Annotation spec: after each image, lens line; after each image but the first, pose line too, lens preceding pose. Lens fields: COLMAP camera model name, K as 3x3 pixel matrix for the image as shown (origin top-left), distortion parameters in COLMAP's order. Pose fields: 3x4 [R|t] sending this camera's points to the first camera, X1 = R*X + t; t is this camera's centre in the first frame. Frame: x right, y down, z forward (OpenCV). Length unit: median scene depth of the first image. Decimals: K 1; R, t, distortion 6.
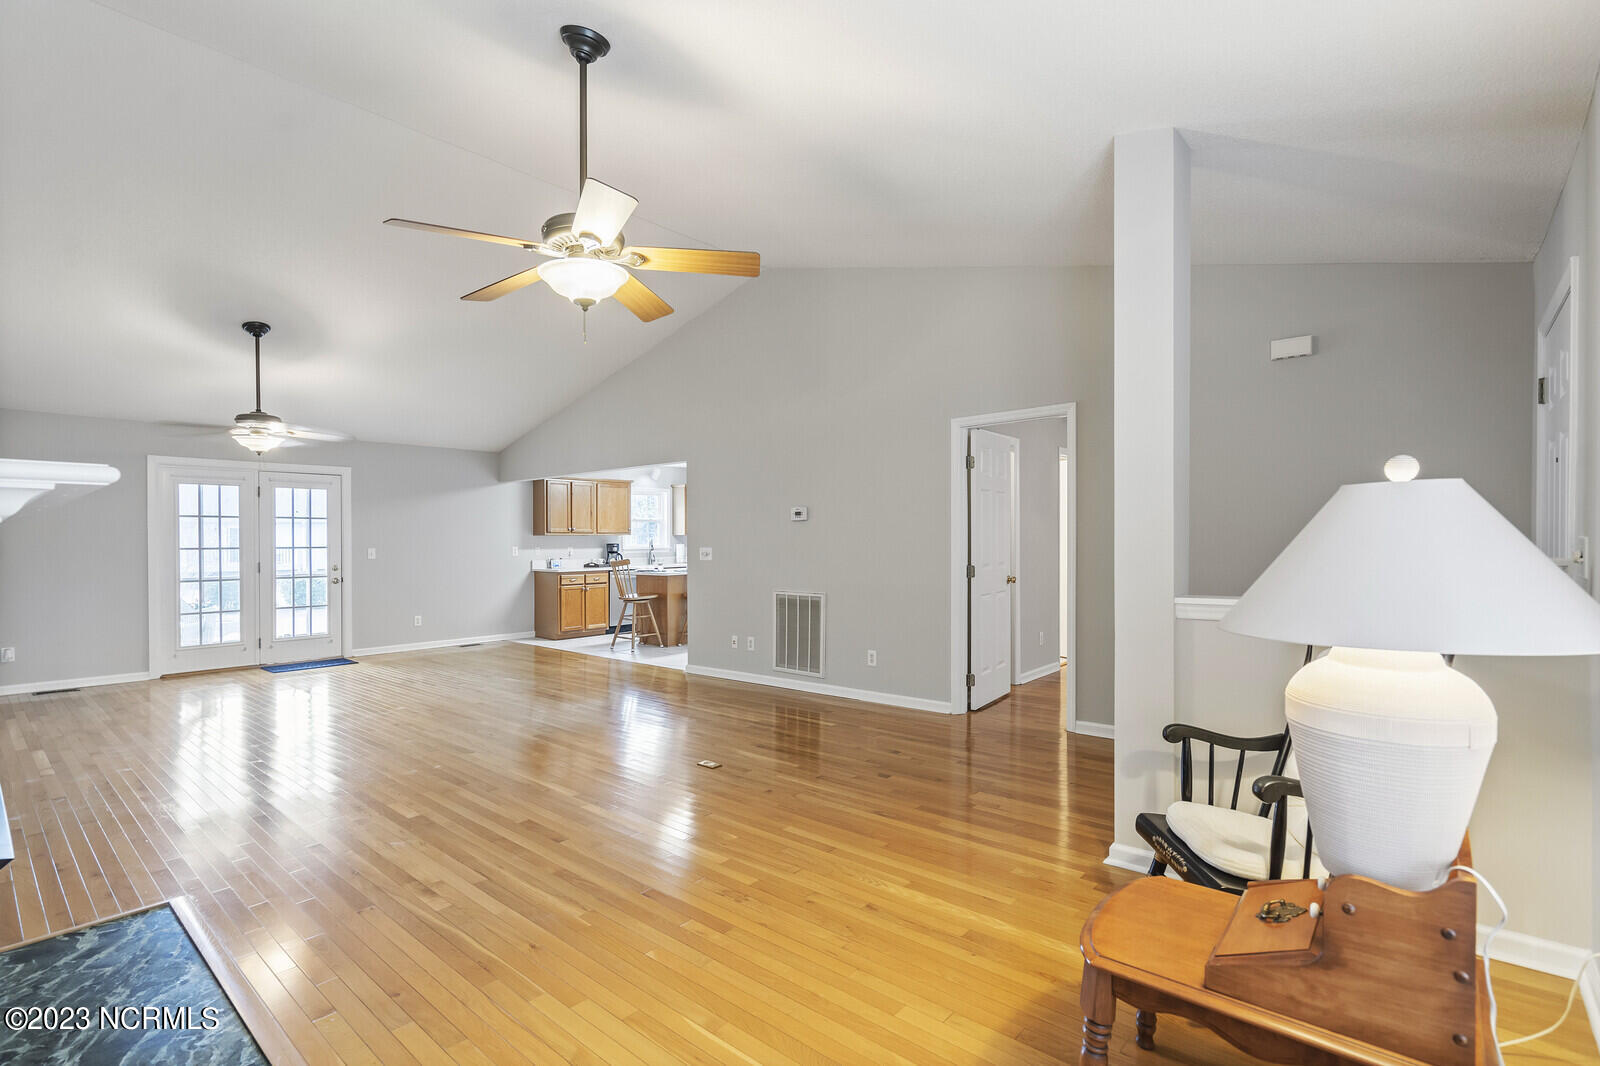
lens RADIAL K [[743.6, 0, 801.1], [0, 743.6, 544.7], [0, 0, 1]] dist [-0.000047, 0.001407]
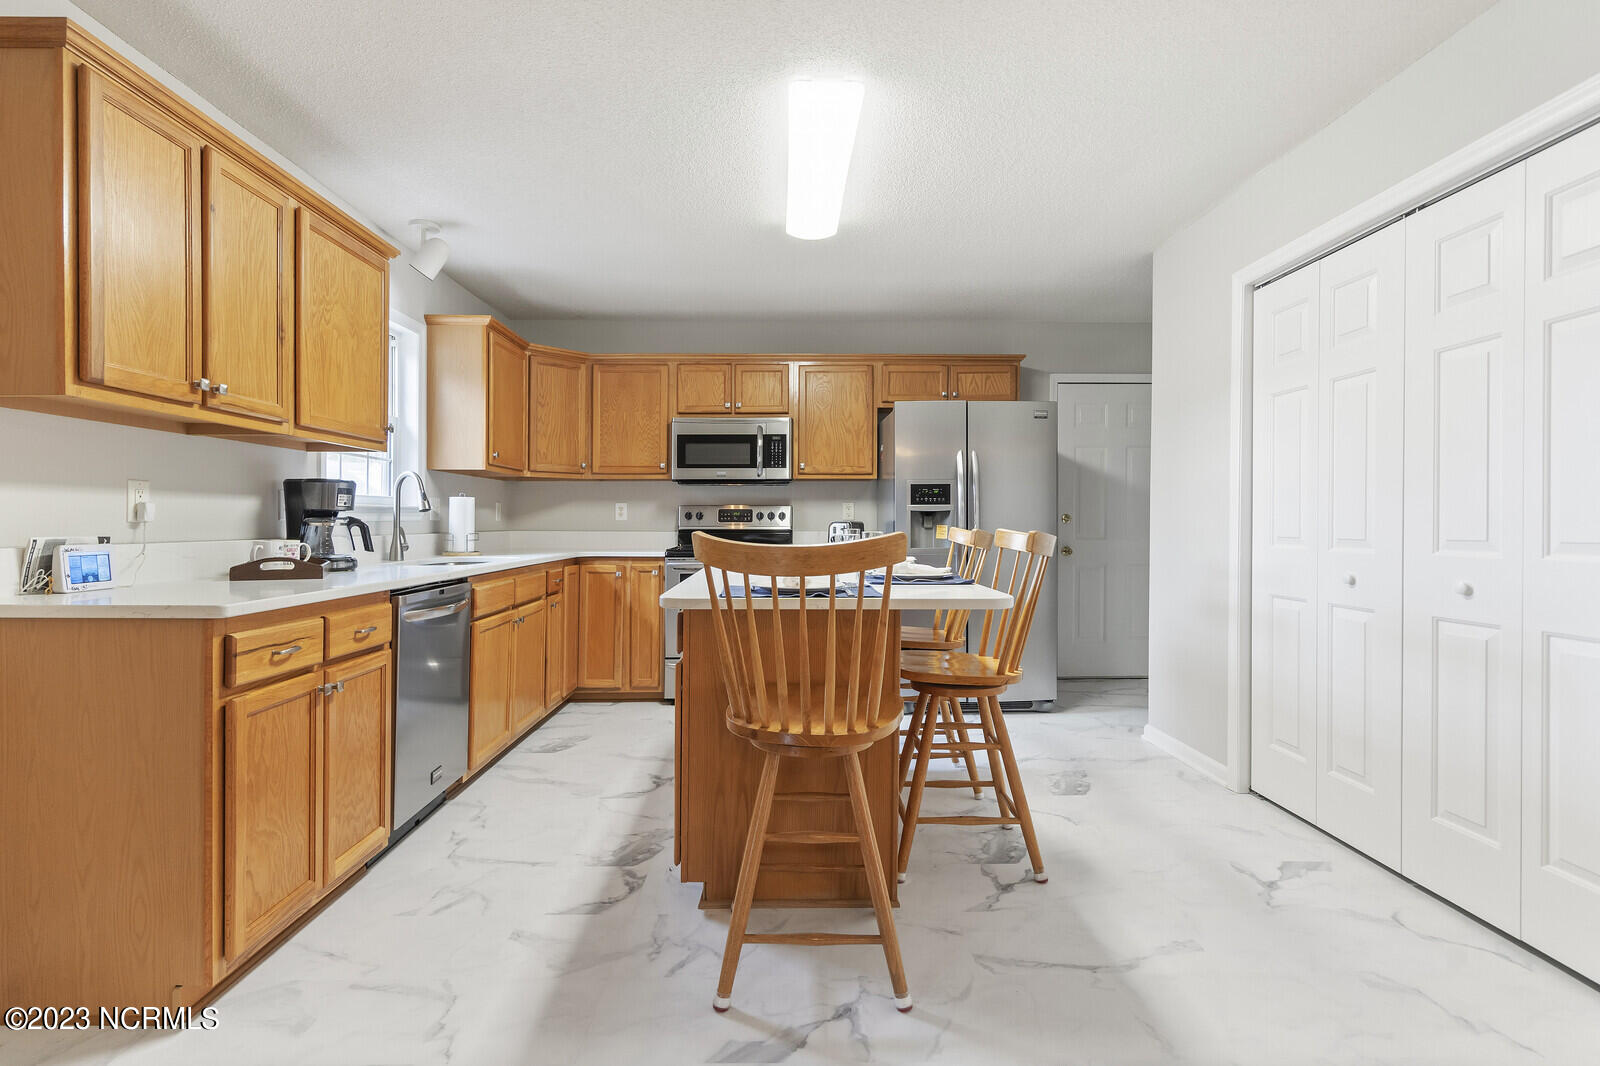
lens RADIAL K [[793.1, 0, 804.0], [0, 793.1, 537.4], [0, 0, 1]] dist [-0.000093, 0.000517]
pose [[0.736864, 0.001762, 0.676038, -0.478194], [-0.005908, 0.999975, 0.003833, 0.023863], [-0.676015, -0.006819, 0.736857, 1.061293]]
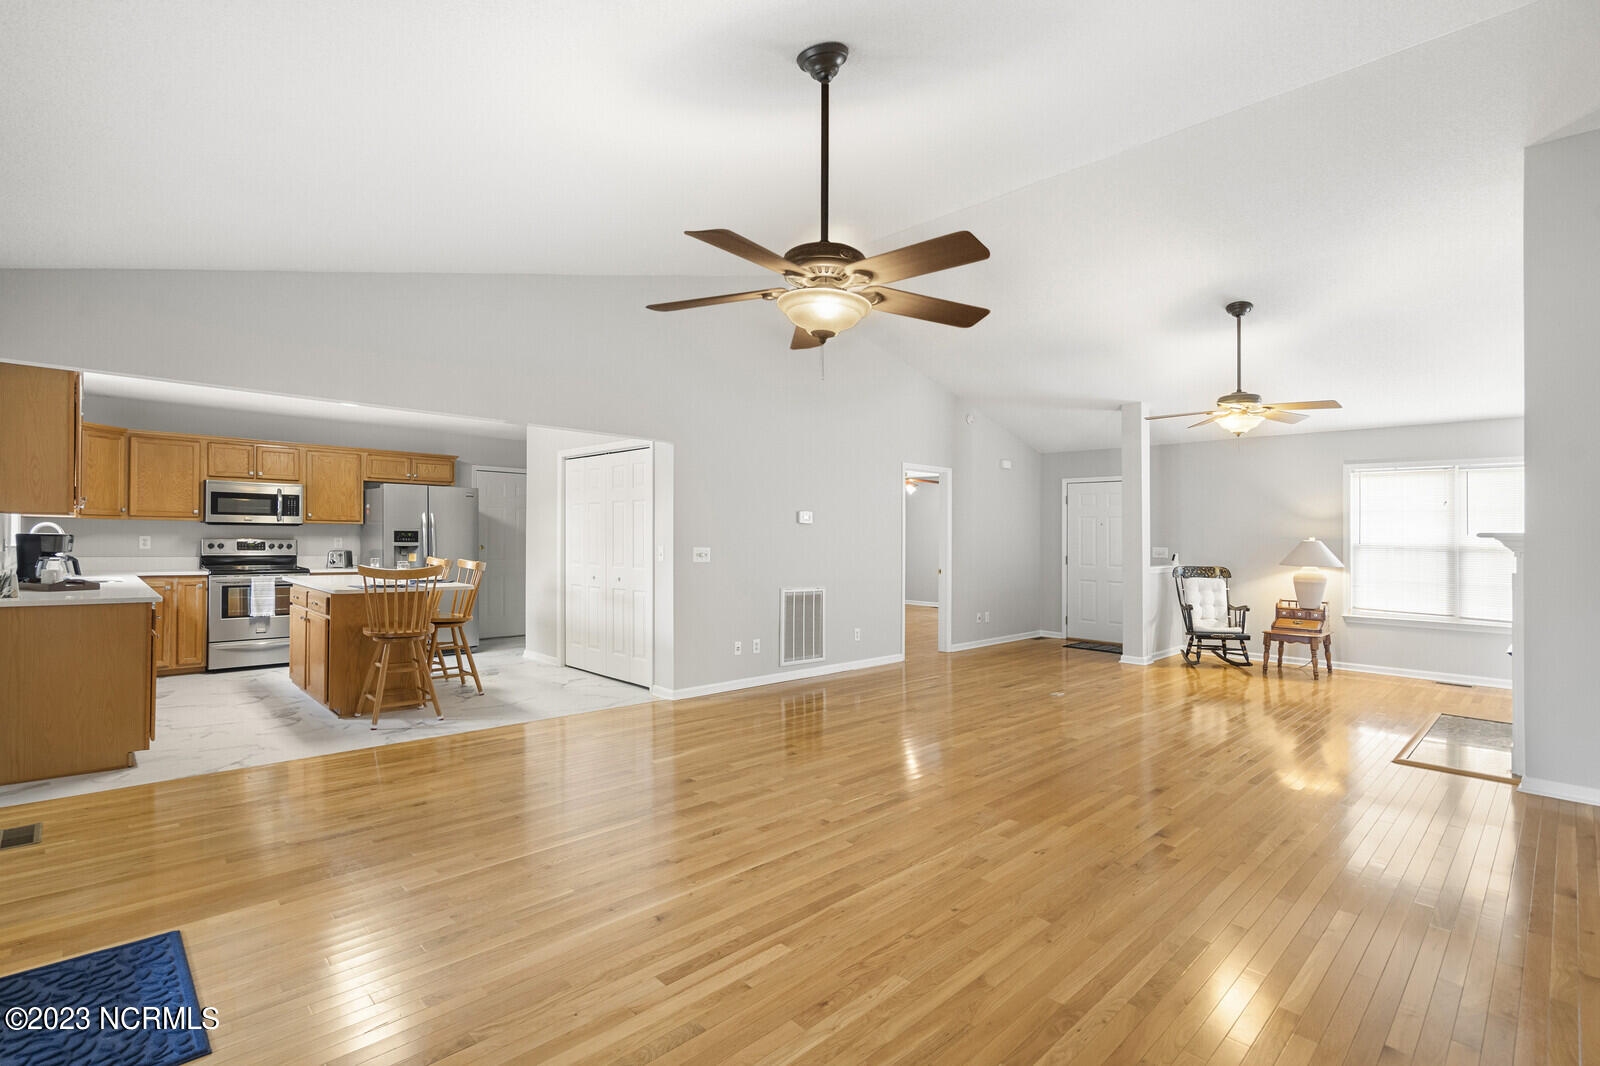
lens RADIAL K [[743.6, 0, 801.1], [0, 743.6, 544.7], [0, 0, 1]] dist [-0.000047, 0.001407]
pose [[0.080354, 0.007619, 0.996737, -0.981681], [-0.008127, 0.999943, -0.006989, 0.006017], [-0.996733, -0.007539, 0.080412, 0.816230]]
